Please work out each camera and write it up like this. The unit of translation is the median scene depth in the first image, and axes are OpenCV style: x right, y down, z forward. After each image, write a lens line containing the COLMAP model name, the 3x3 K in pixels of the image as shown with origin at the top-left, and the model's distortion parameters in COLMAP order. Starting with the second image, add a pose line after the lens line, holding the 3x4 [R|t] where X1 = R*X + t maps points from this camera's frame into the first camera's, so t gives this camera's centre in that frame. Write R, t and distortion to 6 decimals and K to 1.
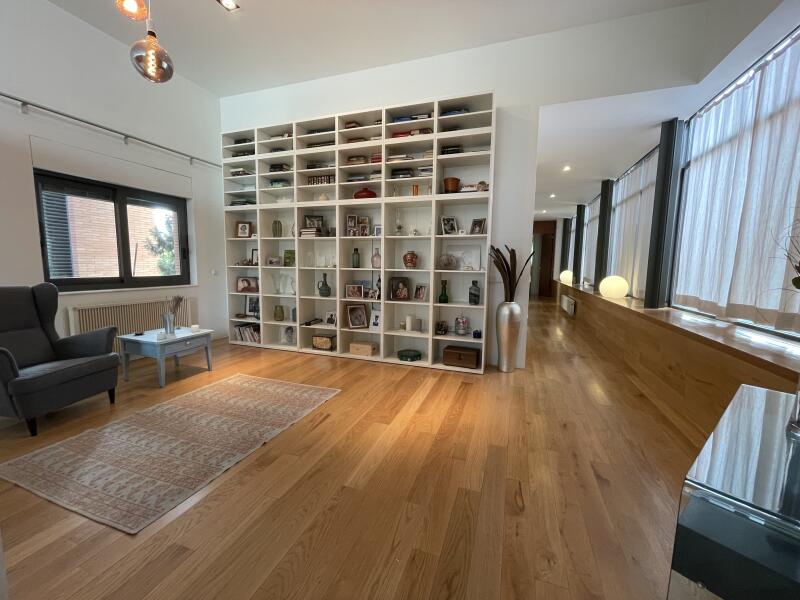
lens RADIAL K [[322.5, 0, 400.1], [0, 322.5, 300.1], [0, 0, 1]] dist [-0.006338, 0.001658]
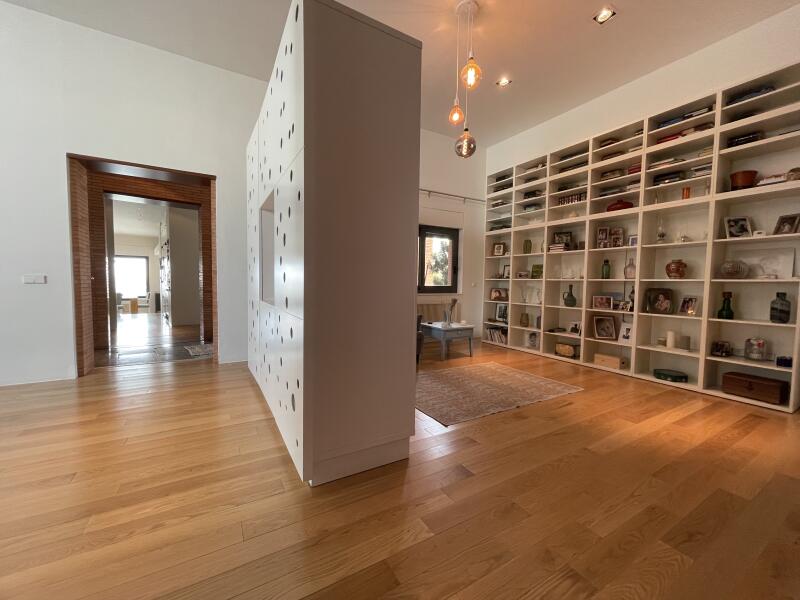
lens RADIAL K [[322.5, 0, 400.3], [0, 322.5, 299.4], [0, 0, 1]] dist [-0.006338, 0.001658]
pose [[0.766254, 0.032462, -0.641718, 0.021200], [-0.075024, 0.996412, -0.039179, 0.055615], [0.638143, 0.078165, 0.765940, -0.190774]]
